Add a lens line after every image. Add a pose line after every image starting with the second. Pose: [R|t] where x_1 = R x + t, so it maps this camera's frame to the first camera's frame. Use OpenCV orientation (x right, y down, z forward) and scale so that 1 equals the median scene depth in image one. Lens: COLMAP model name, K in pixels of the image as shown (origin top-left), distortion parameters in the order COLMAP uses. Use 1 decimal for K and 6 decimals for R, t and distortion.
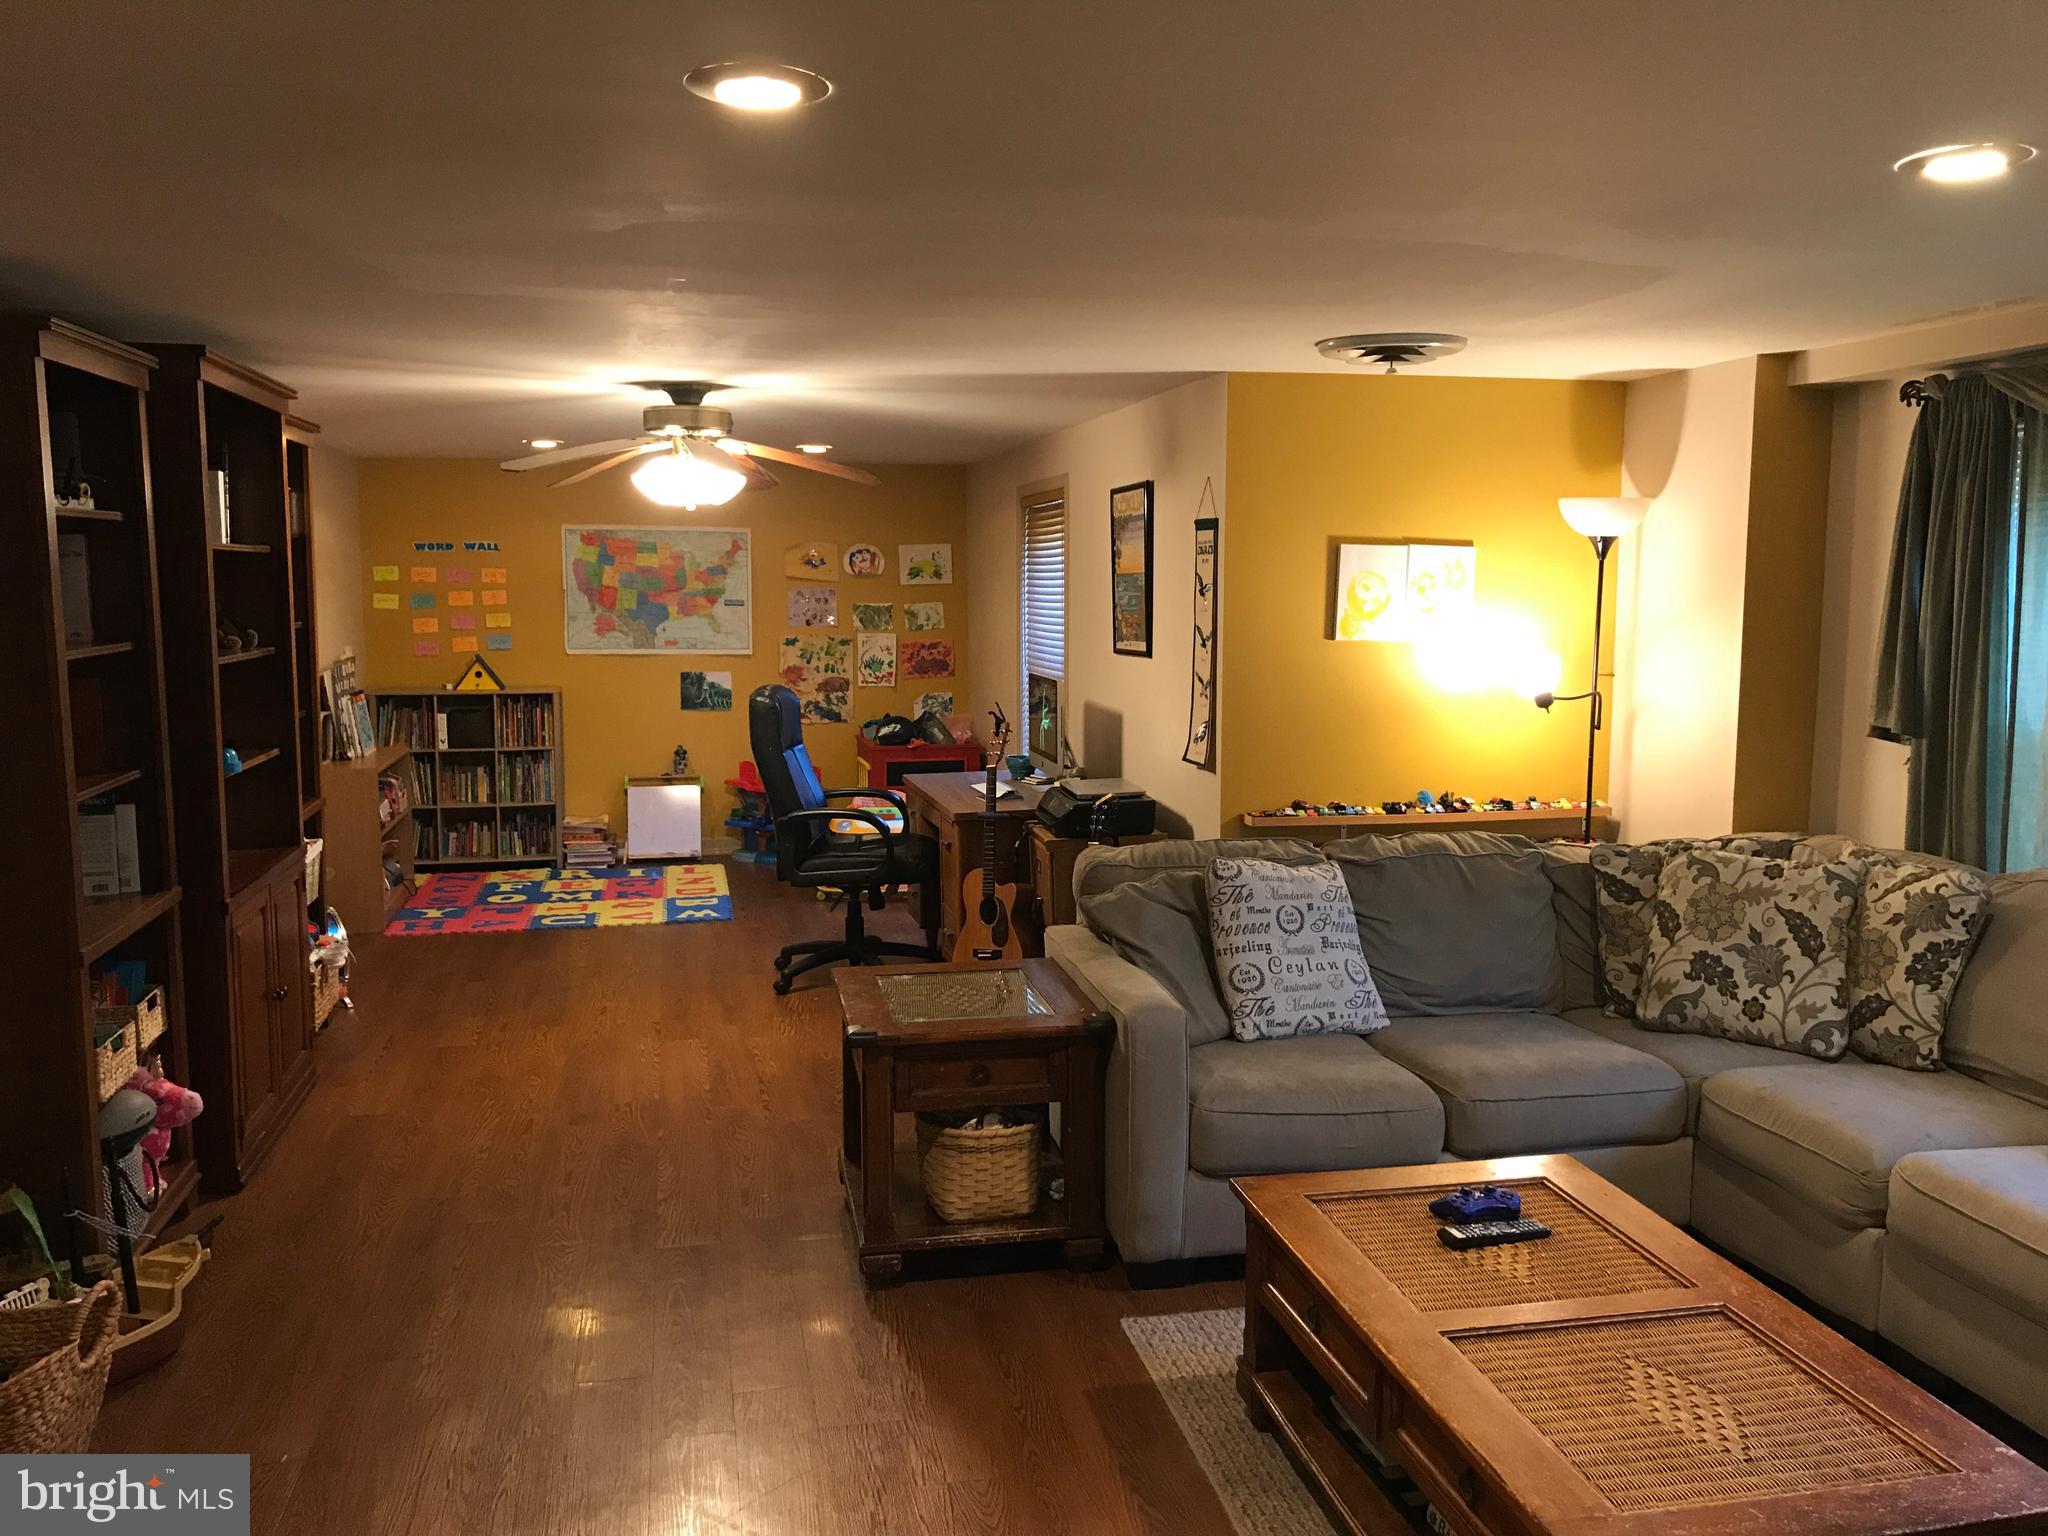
lens RADIAL K [[1688.1, 0, 1018.3], [0, 1688.1, 763.0], [0, 0, 1]] dist [0.005929, -0.002770]
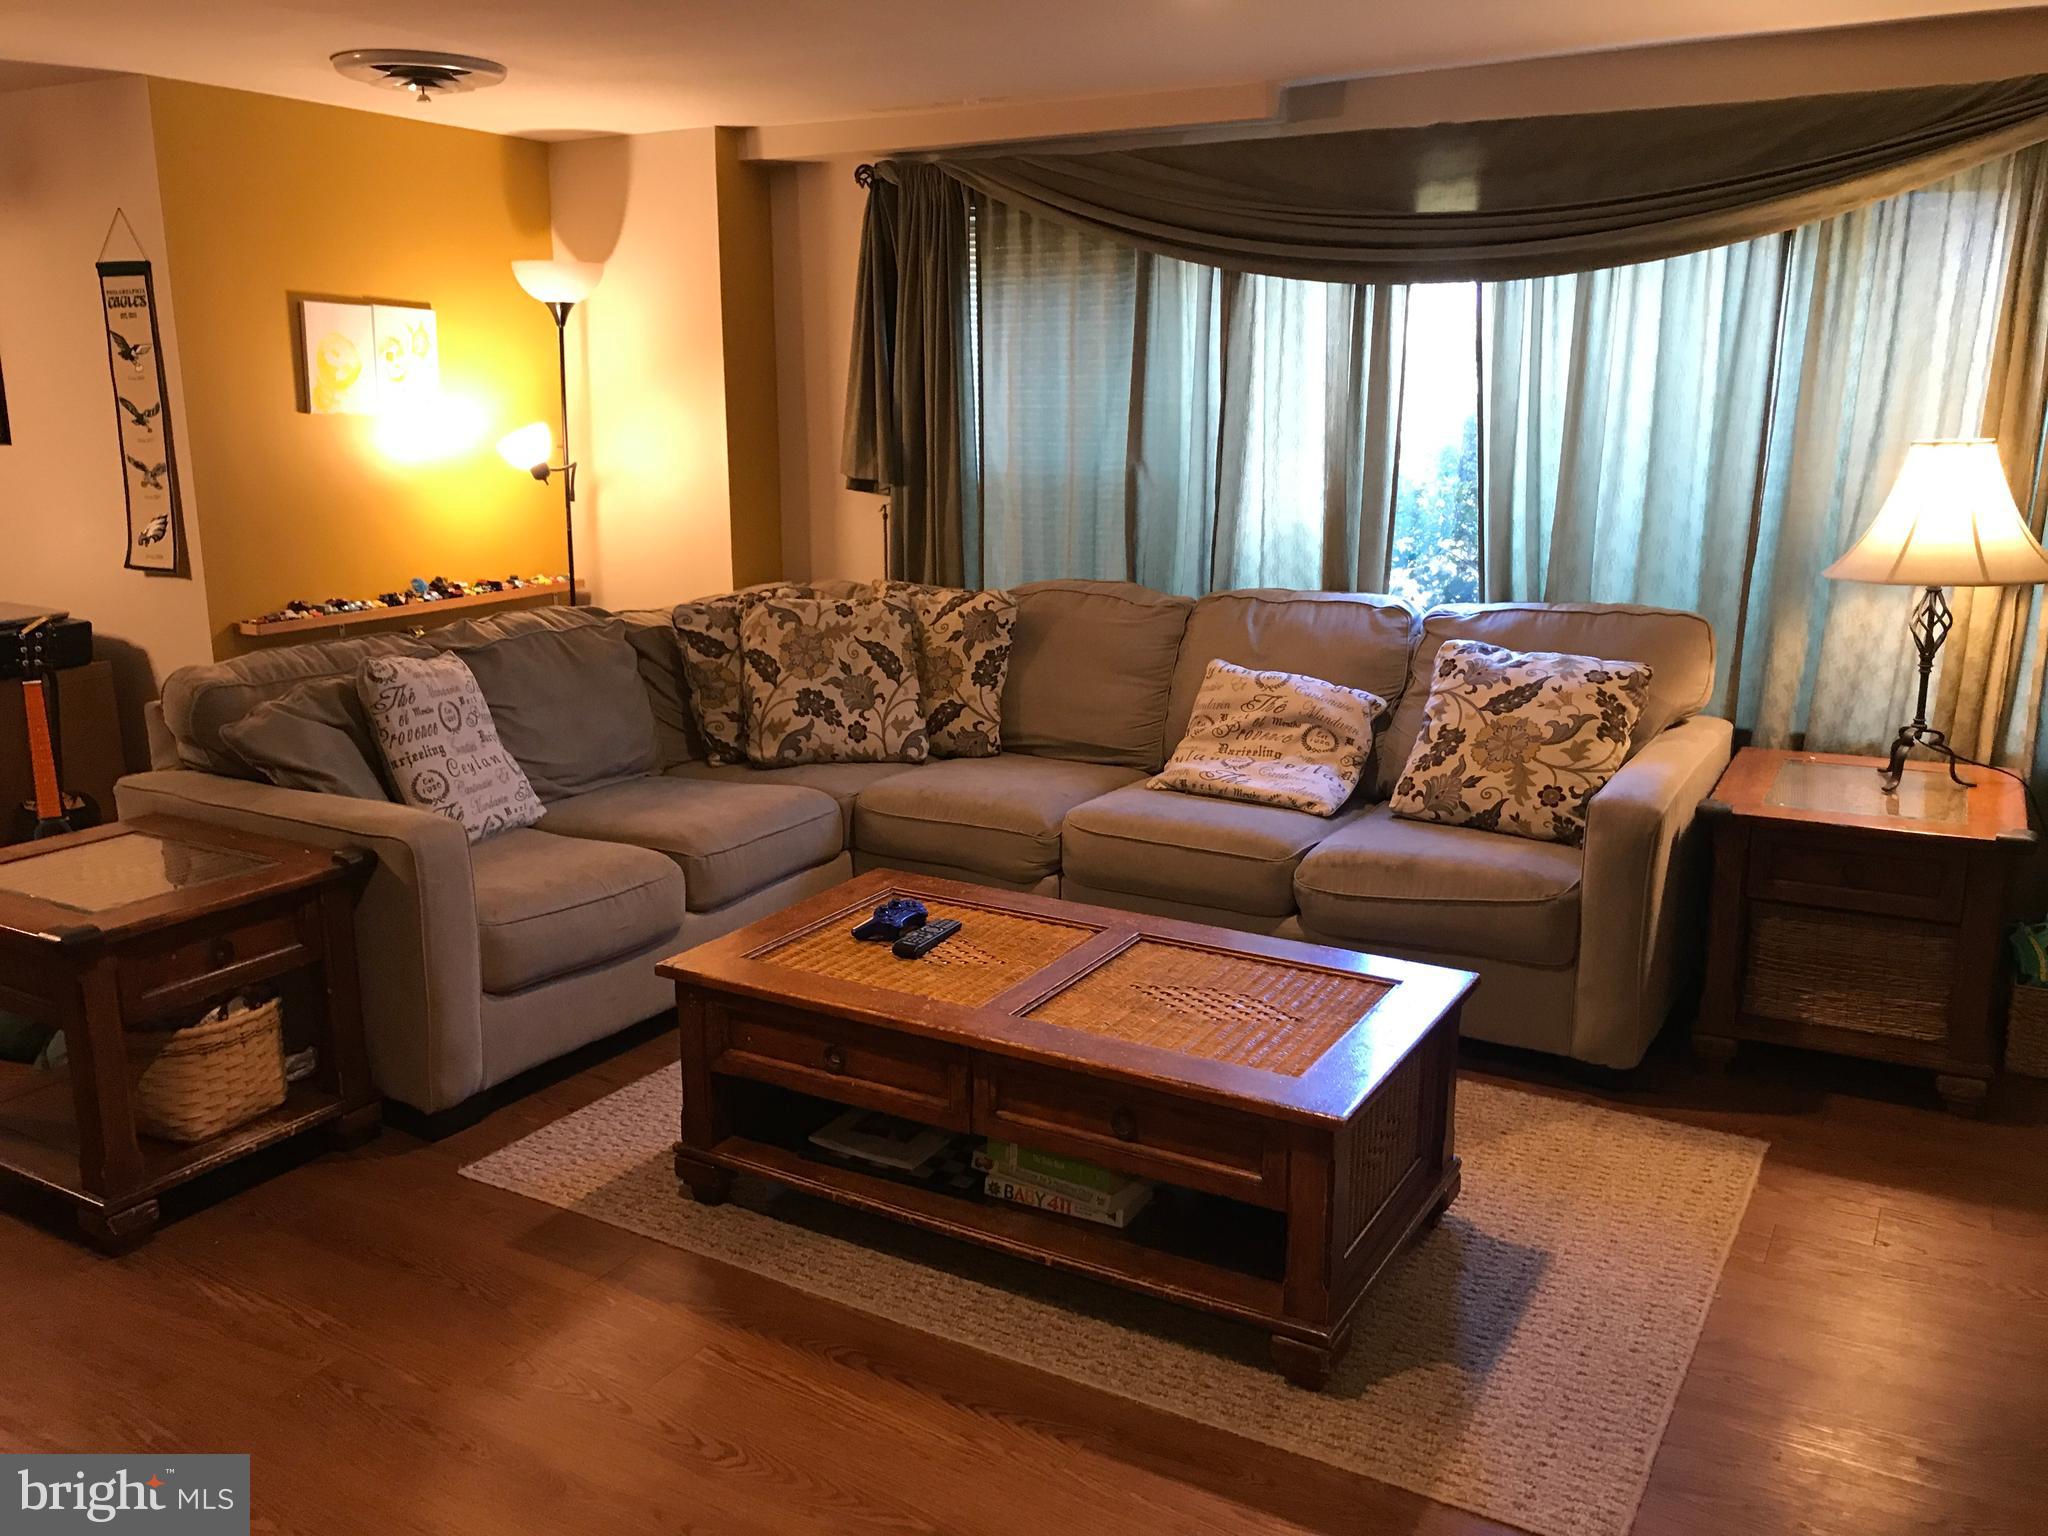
lens RADIAL K [[1646.8, 0, 1025.4], [0, 1646.8, 804.0], [0, 0, 1]] dist [0.007416, -0.008950]
pose [[0.656679, -0.186434, 0.730763, -0.300531], [0.082150, 0.980880, 0.176423, 0.007578], [-0.749682, -0.055821, 0.659439, 0.181886]]
